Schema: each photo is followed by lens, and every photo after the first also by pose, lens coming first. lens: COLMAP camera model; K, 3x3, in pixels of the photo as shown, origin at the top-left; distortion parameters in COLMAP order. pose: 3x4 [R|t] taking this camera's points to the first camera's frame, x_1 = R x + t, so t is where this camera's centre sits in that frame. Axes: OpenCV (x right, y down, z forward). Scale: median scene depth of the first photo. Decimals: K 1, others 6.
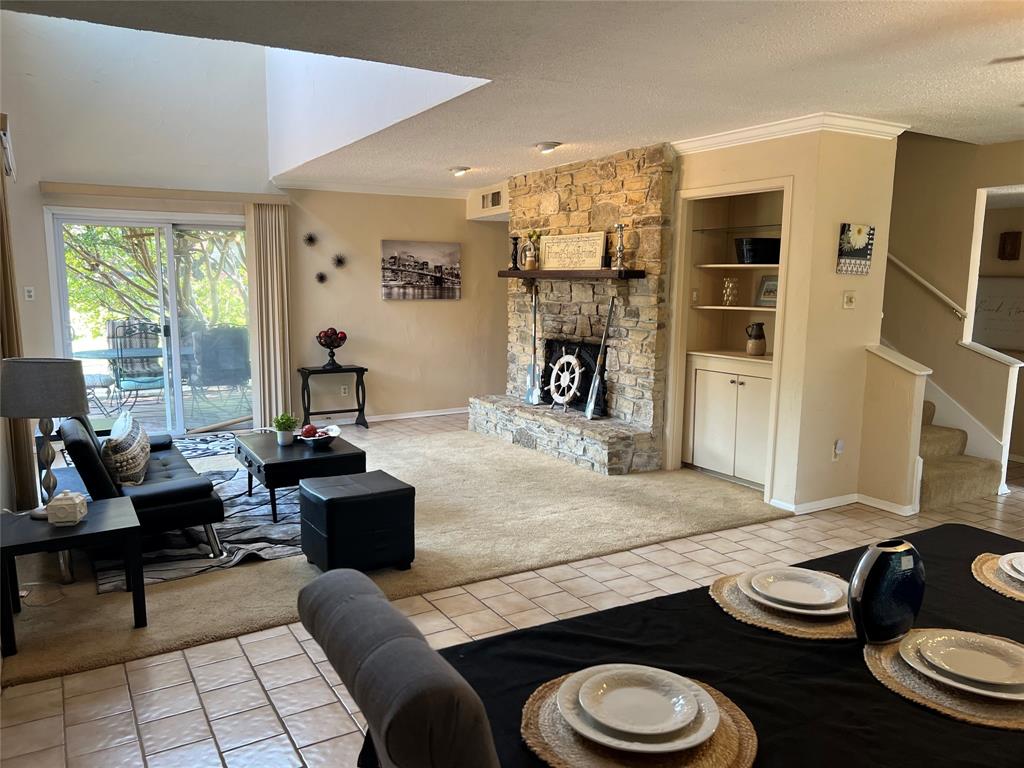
lens RADIAL K [[775.8, 0, 516.6], [0, 775.8, 391.5], [0, 0, 1]] dist [0.041311, -0.053398]
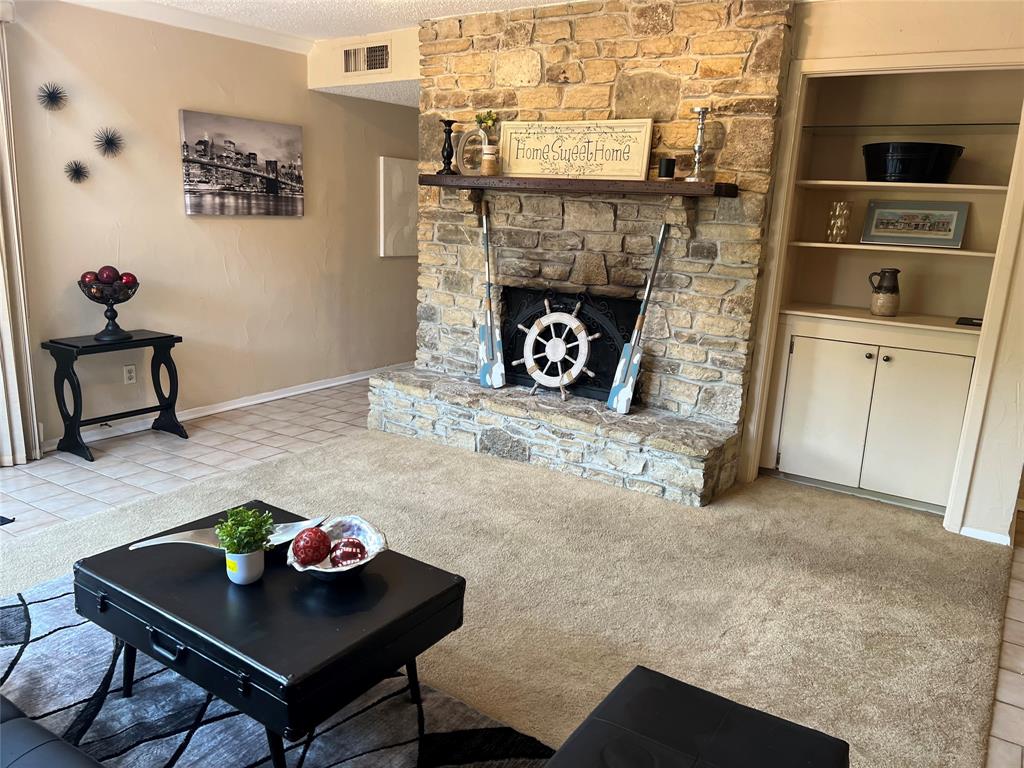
lens RADIAL K [[775.8, 0, 508.3], [0, 775.8, 383.7], [0, 0, 1]] dist [0.041311, -0.053398]
pose [[0.903162, -0.067417, 0.423973, -0.253806], [0.025151, 0.994205, 0.104513, -0.056622], [-0.428563, -0.083729, 0.899624, 0.426808]]
